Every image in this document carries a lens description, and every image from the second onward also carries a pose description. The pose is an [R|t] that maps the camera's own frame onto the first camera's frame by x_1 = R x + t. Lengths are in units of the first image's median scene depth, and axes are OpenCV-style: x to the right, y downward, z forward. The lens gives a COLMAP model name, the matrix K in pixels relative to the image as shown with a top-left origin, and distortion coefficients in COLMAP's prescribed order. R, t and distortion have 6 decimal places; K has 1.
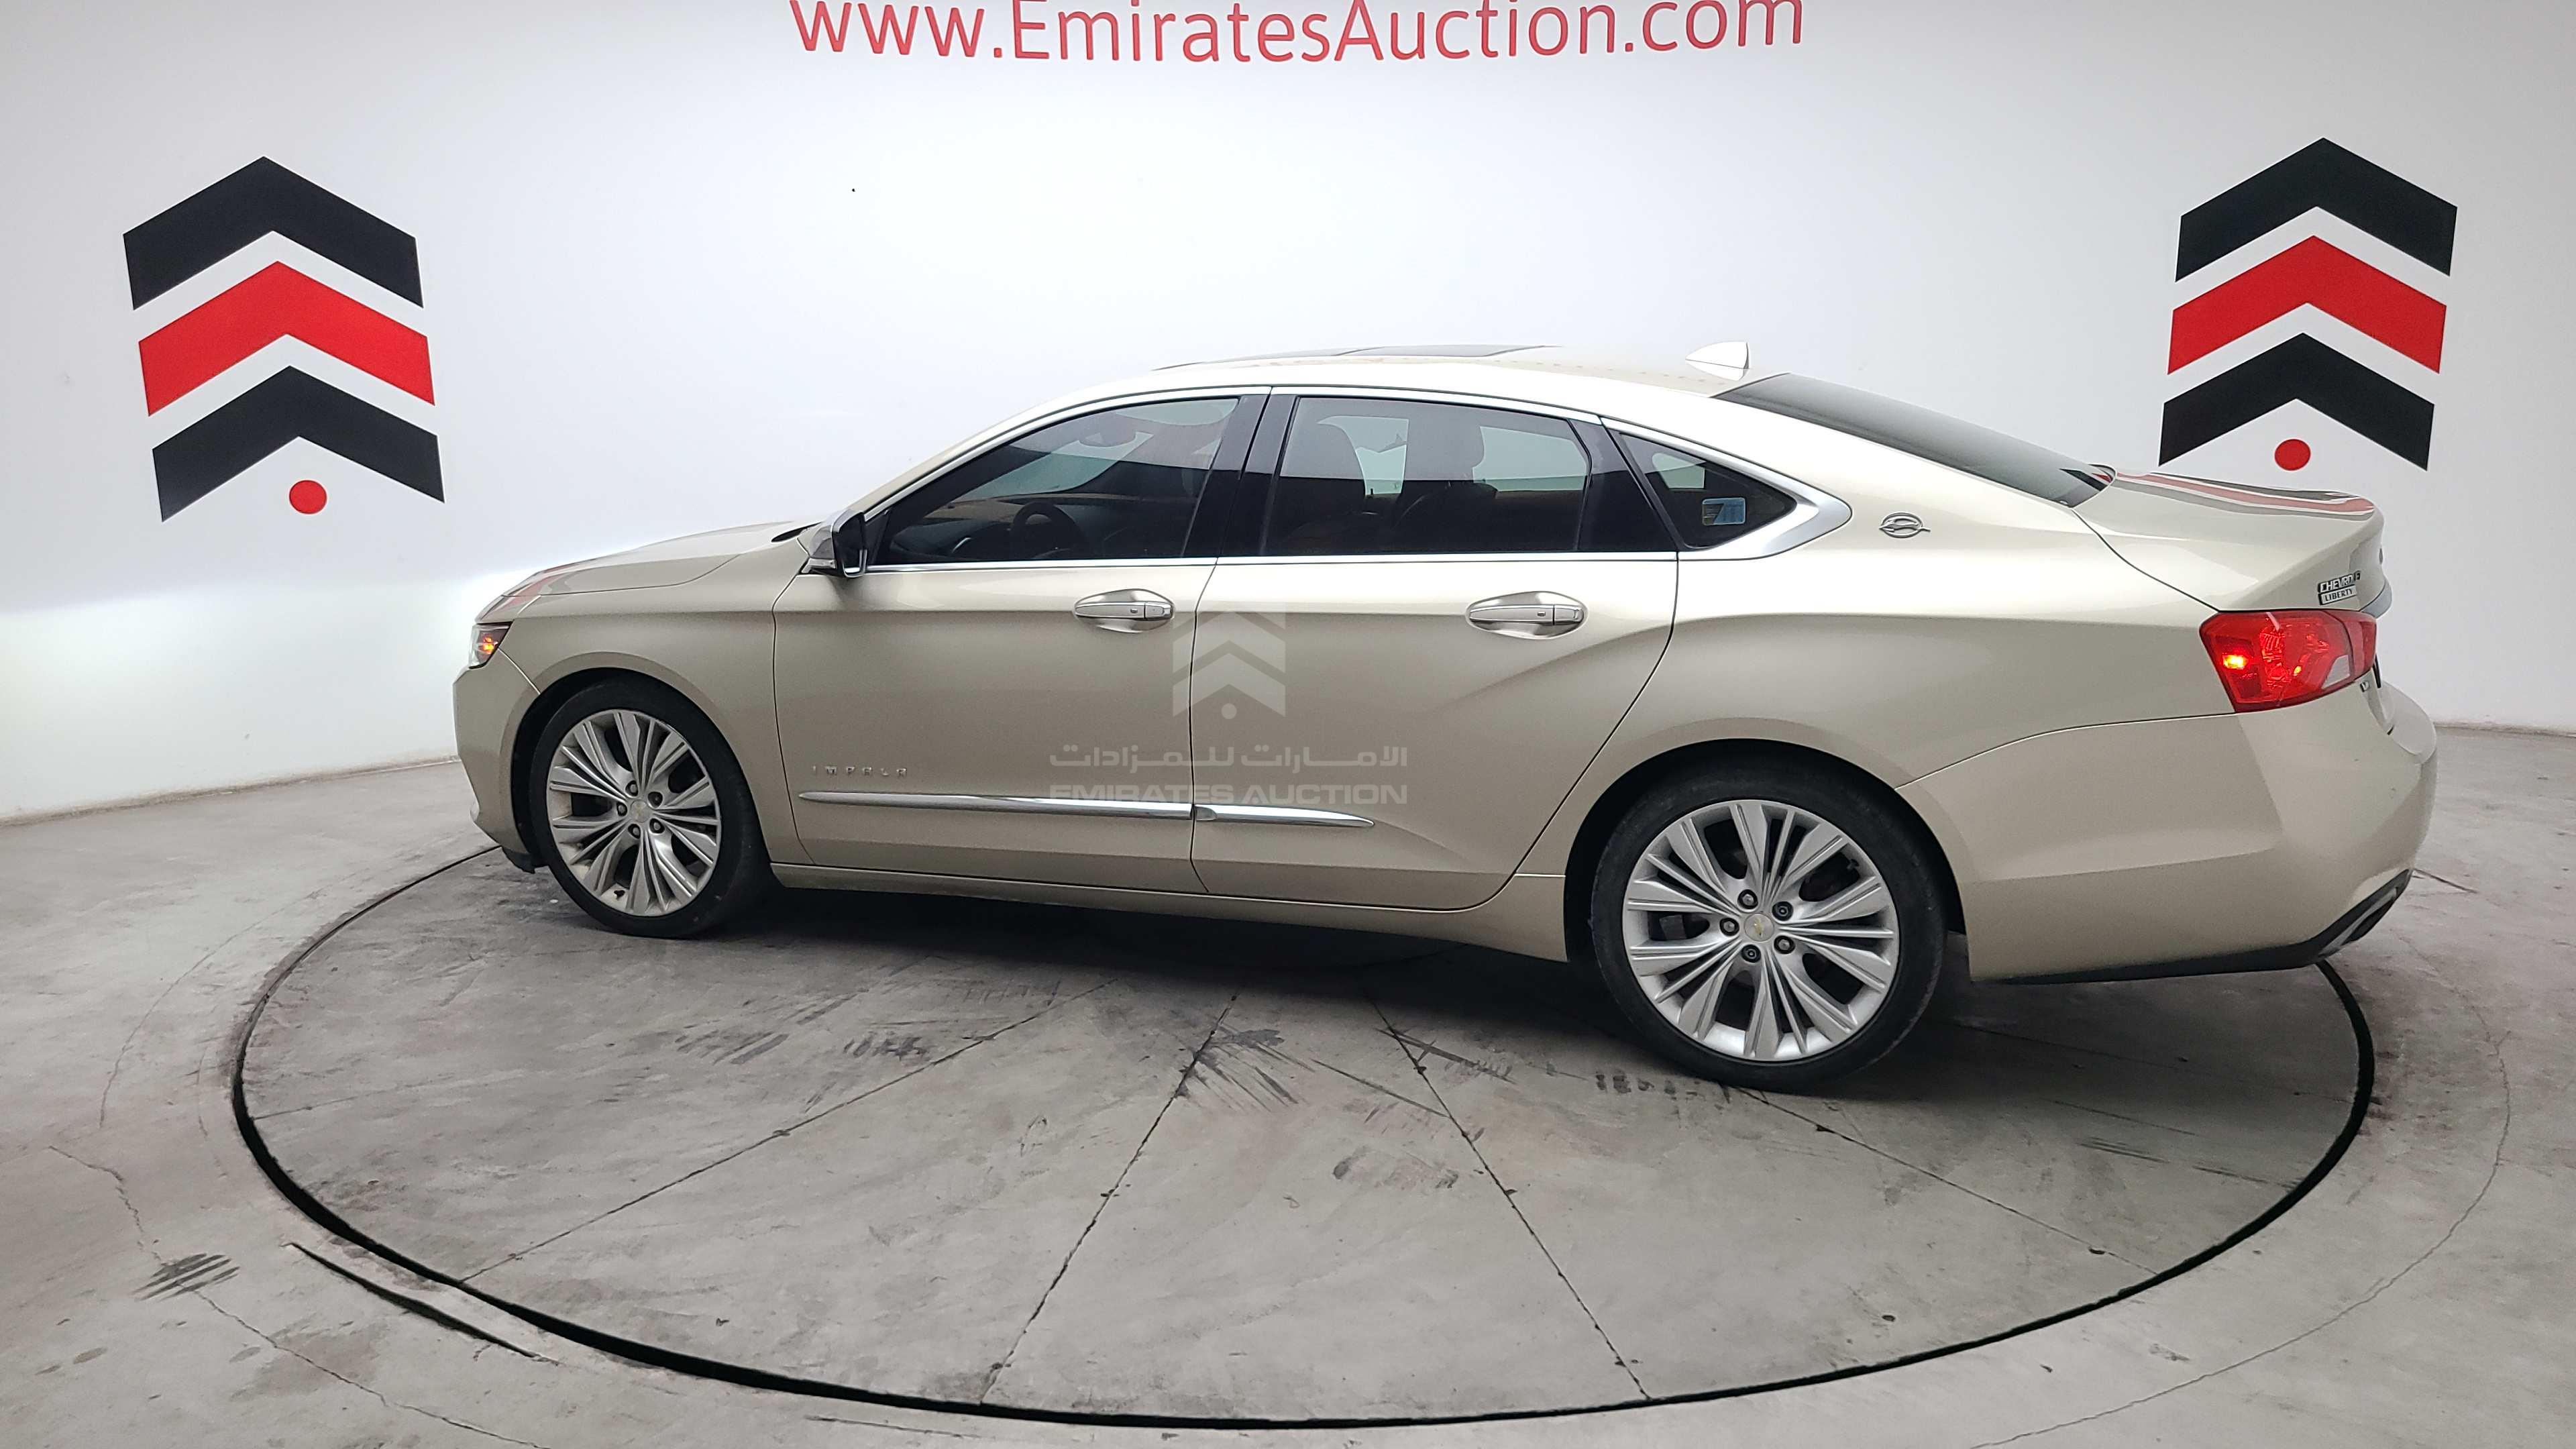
lens RADIAL K [[1927.1, 0, 1289.2], [0, 1927.1, 739.4], [0, 0, 1]] dist [0.044136, -0.037040]
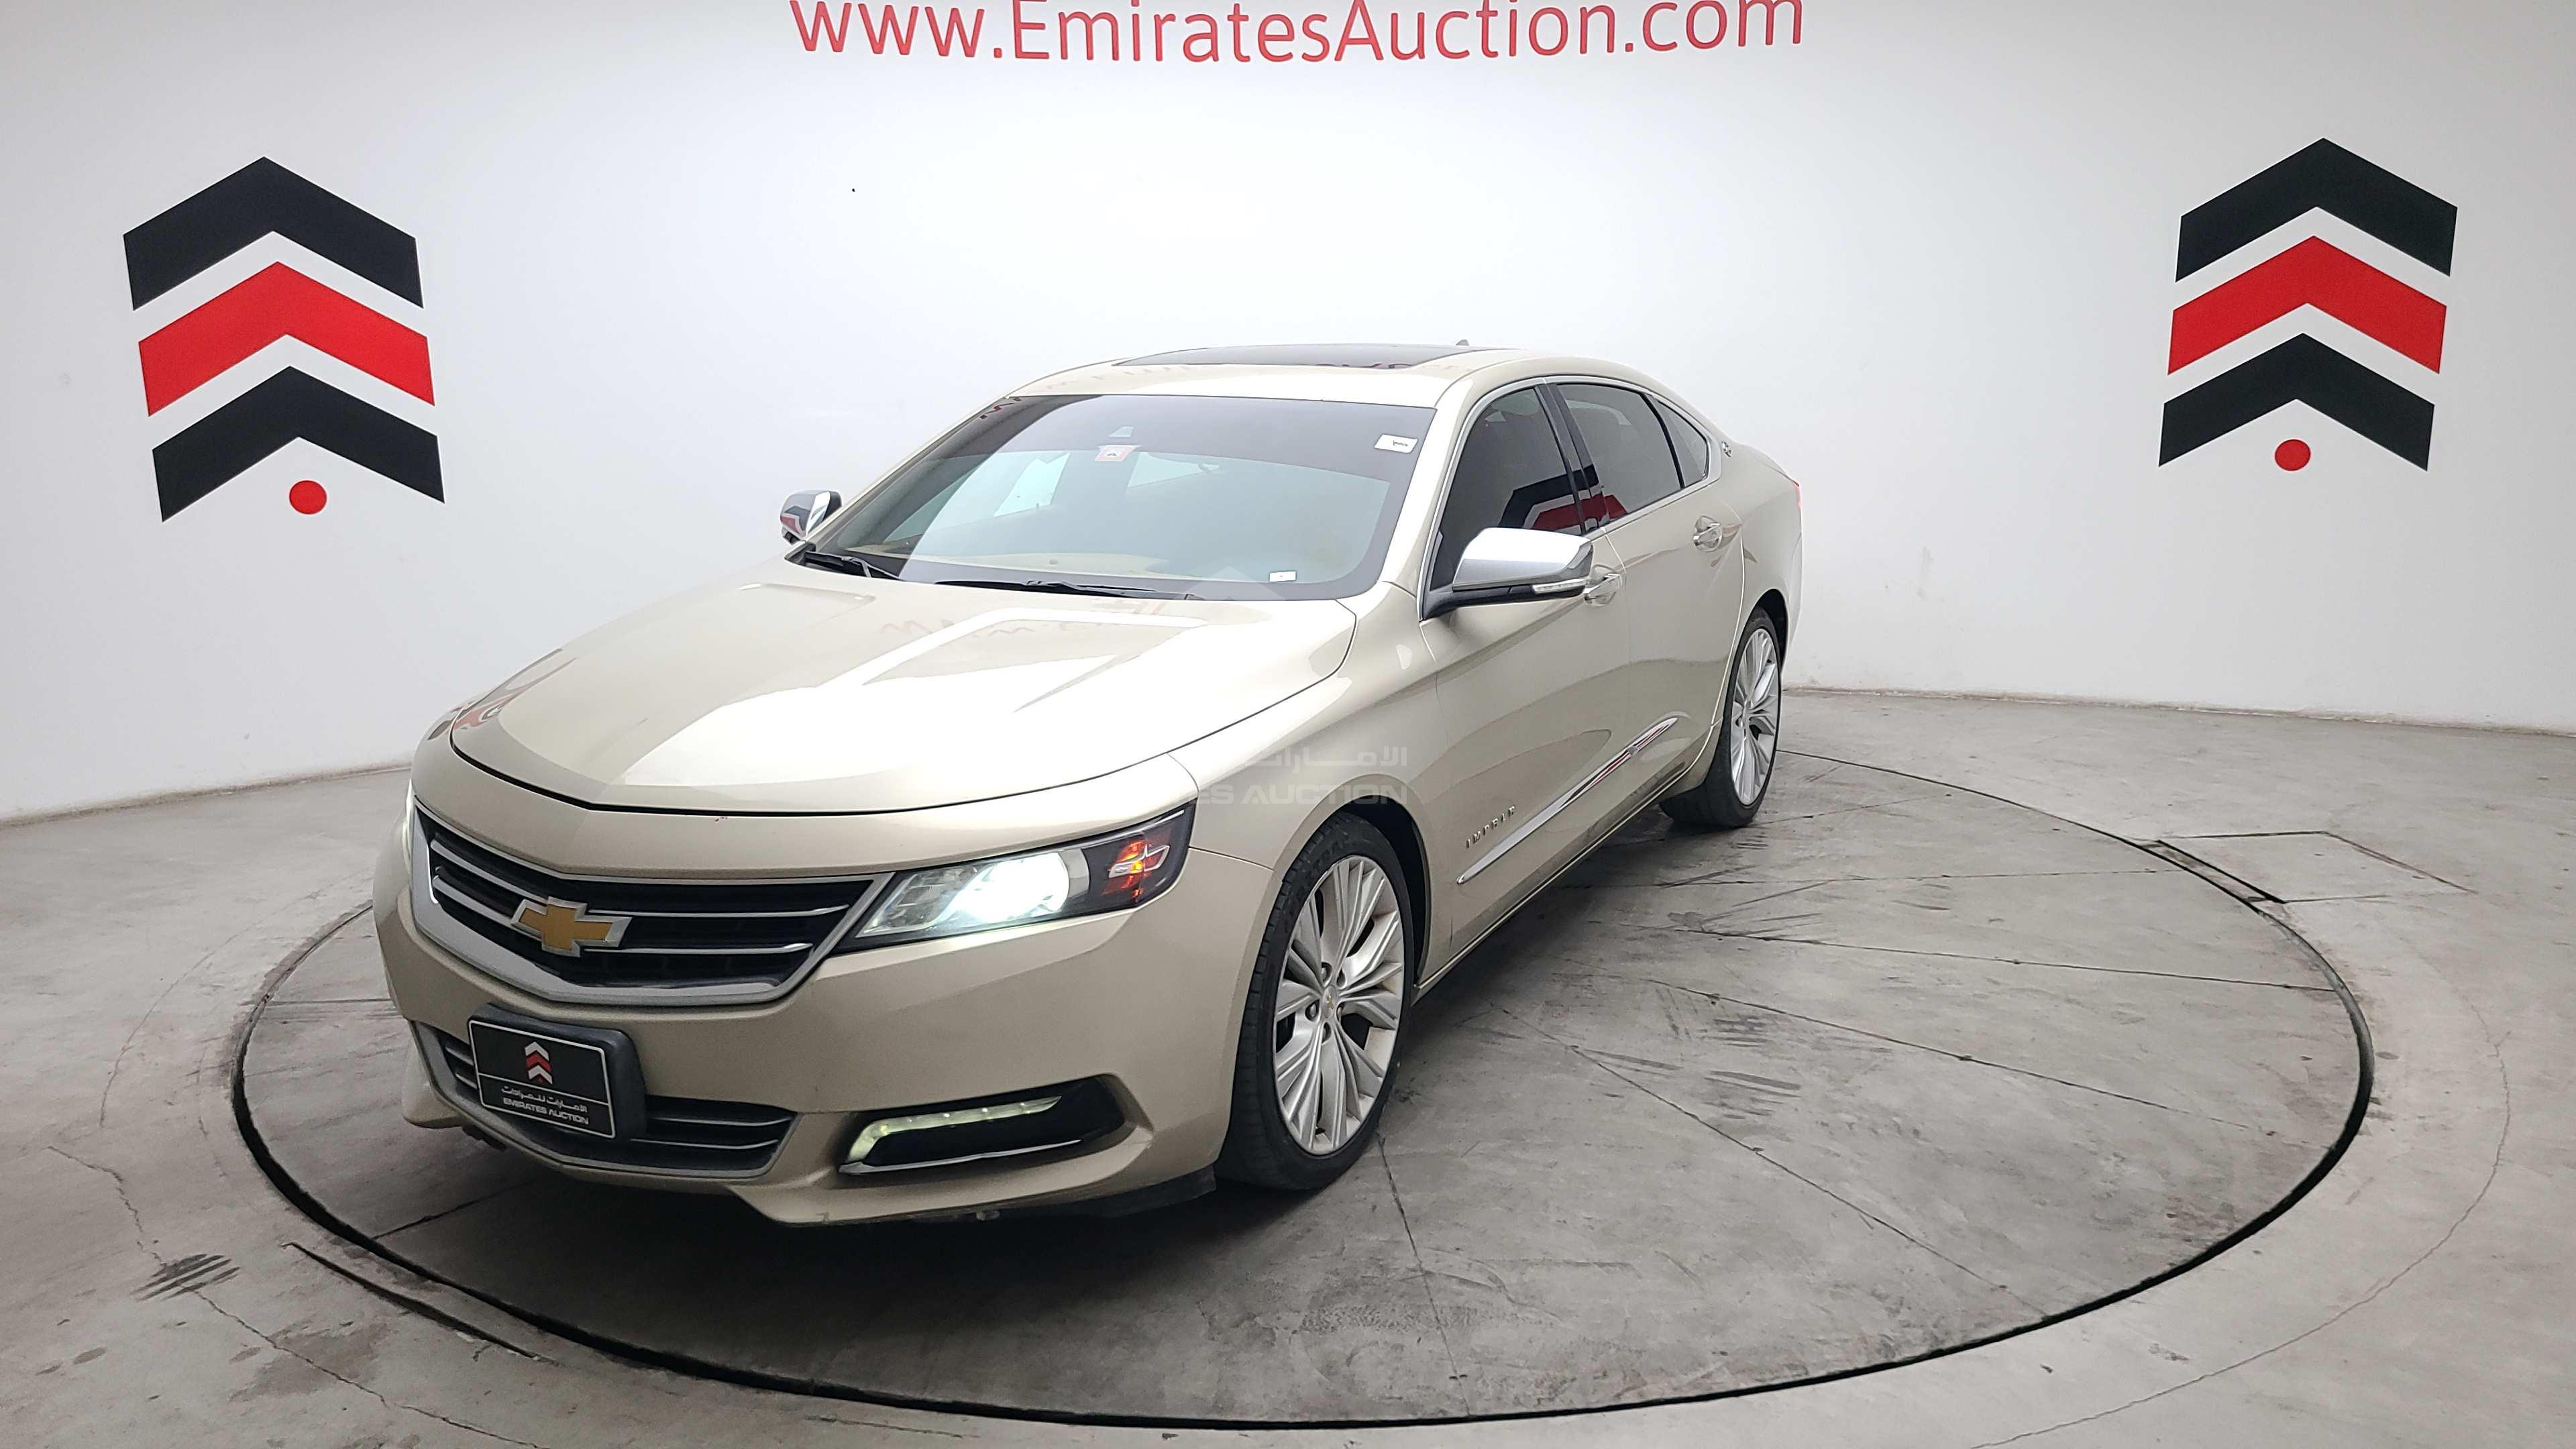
lens RADIAL K [[1927.1, 0, 1272.4], [0, 1927.1, 721.4], [0, 0, 1]] dist [0.044136, -0.037040]
pose [[0.108441, -0.199909, 0.973795, -1.255962], [0.208731, 0.962314, 0.174308, -0.237289], [-0.971942, 0.184359, 0.146082, 1.116538]]
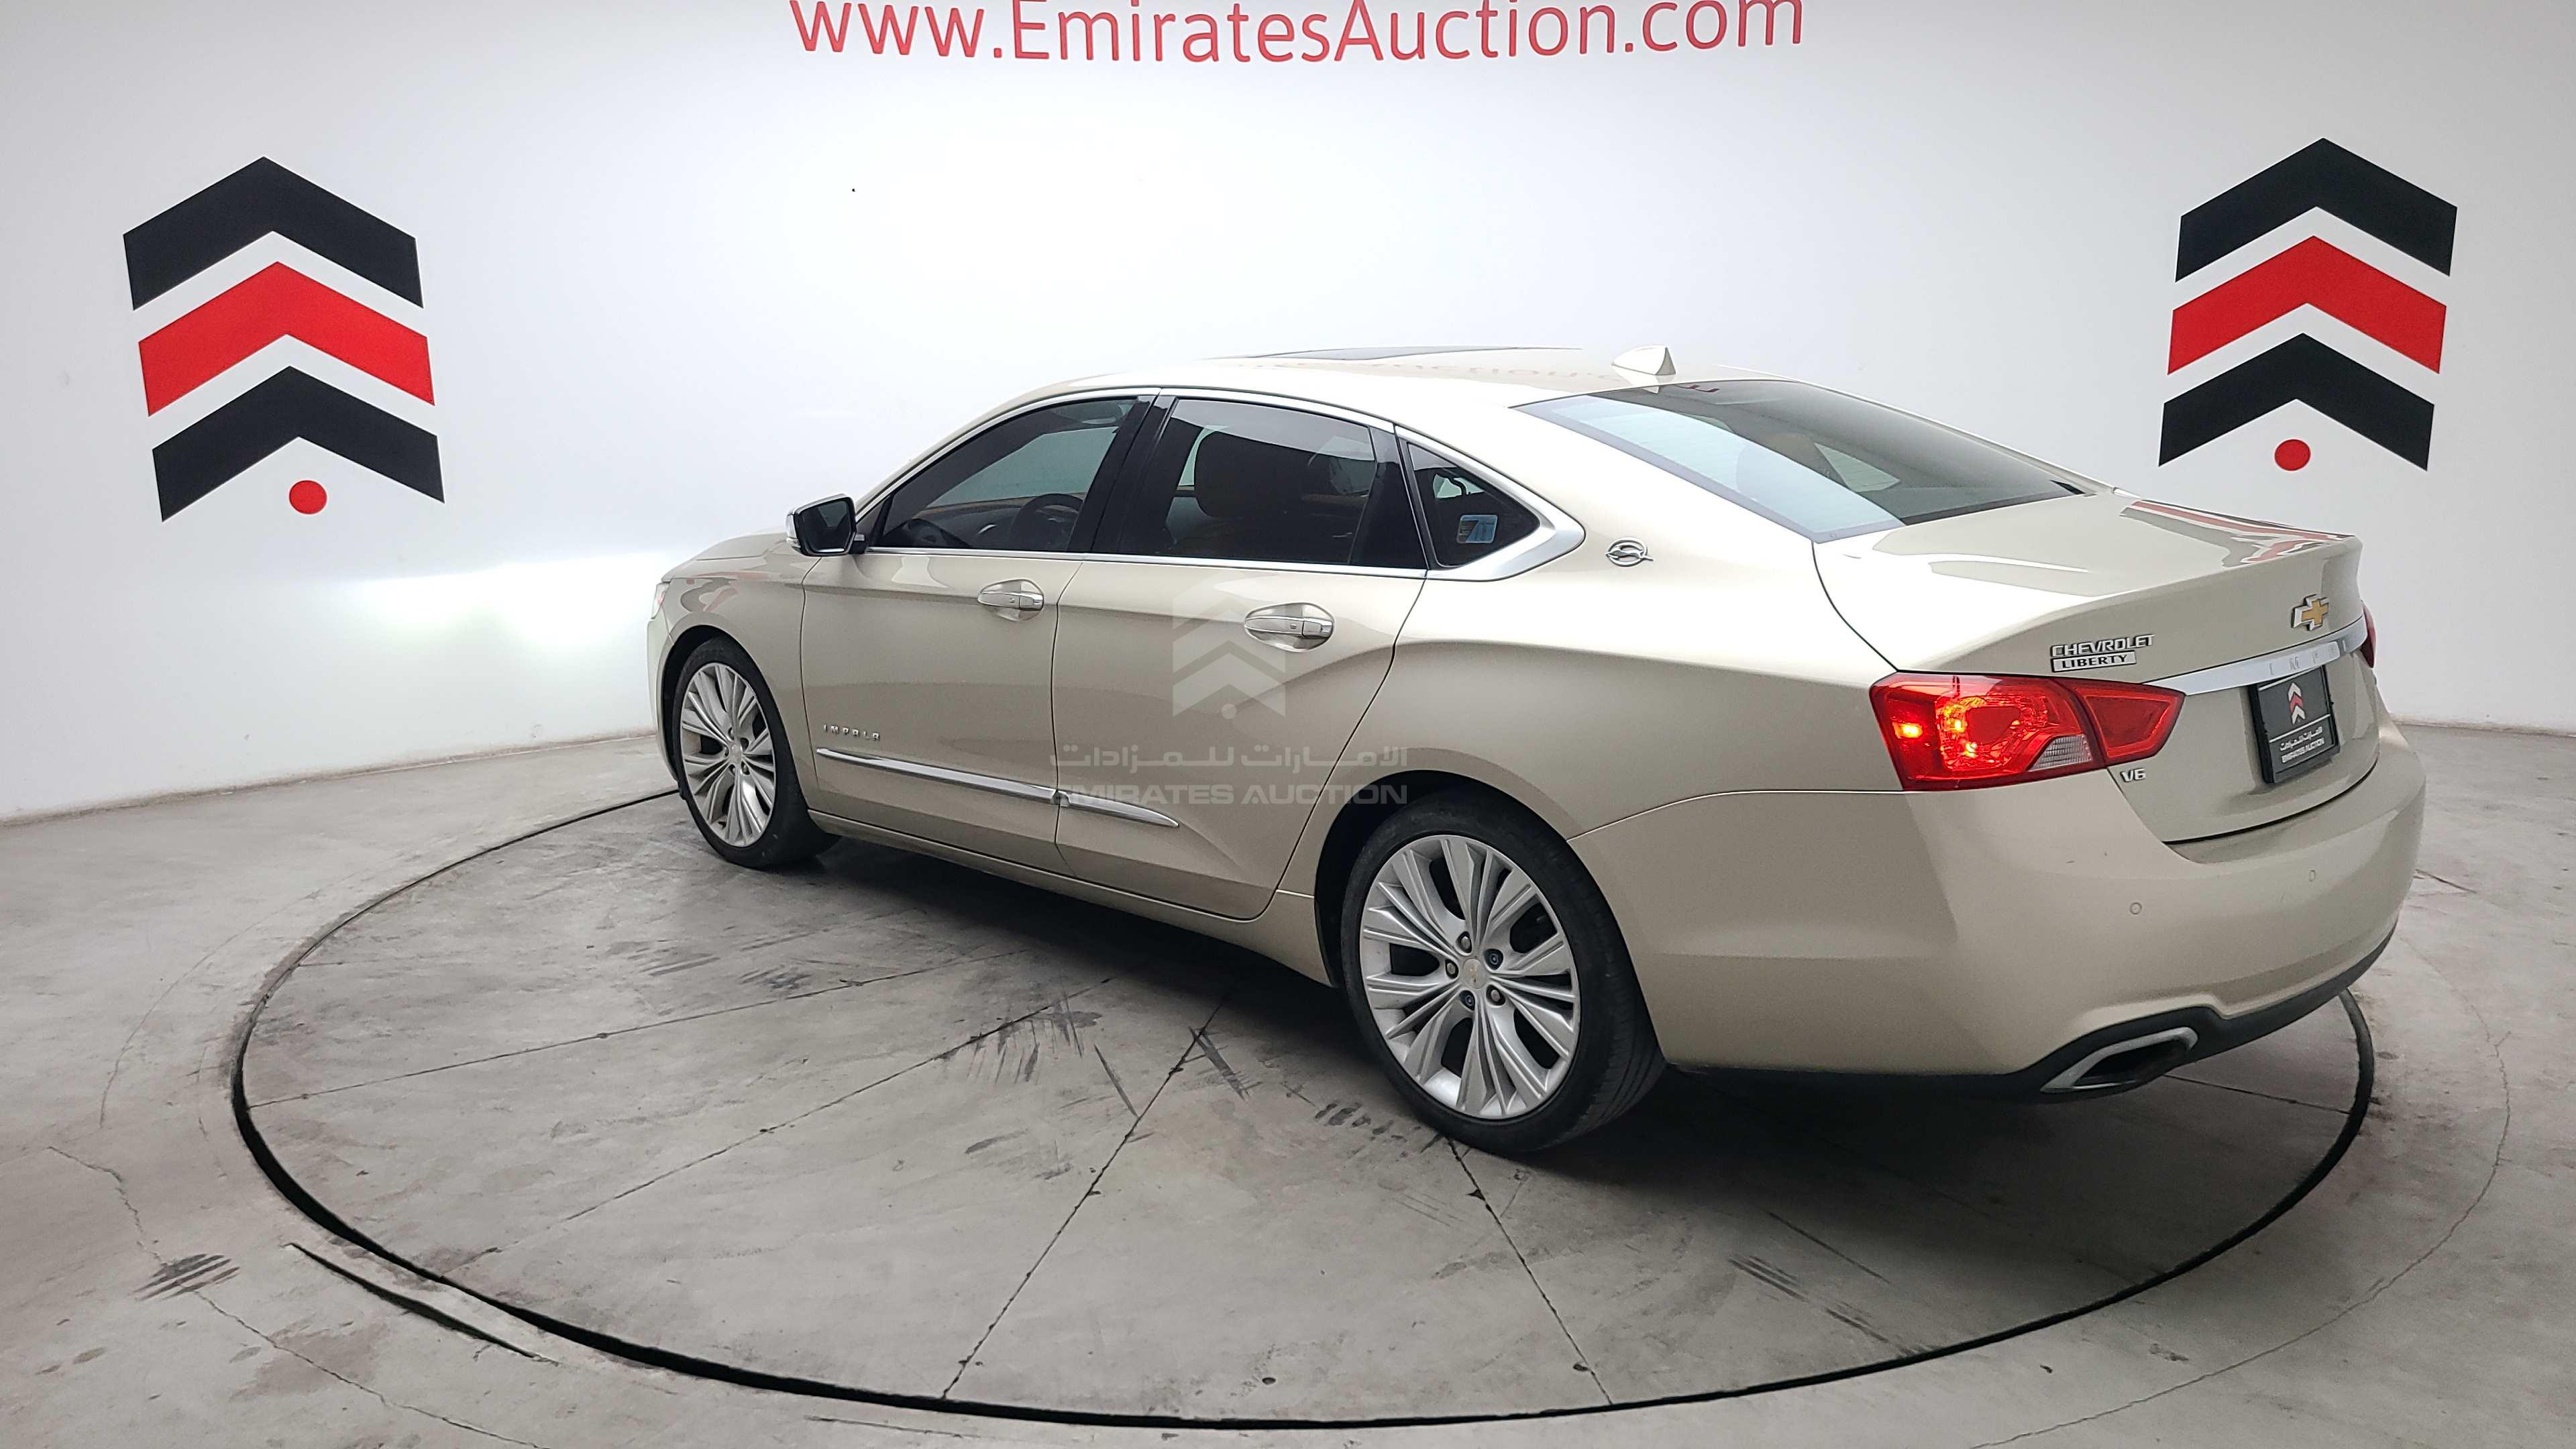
lens RADIAL K [[1927.1, 0, 1292.5], [0, 1927.1, 769.4], [0, 0, 1]] dist [0.044136, -0.037040]
pose [[0.916111, 0.092076, -0.390207, 0.510411], [-0.085655, 0.995749, 0.033865, -0.025267], [0.391667, 0.002399, 0.920104, 0.101515]]
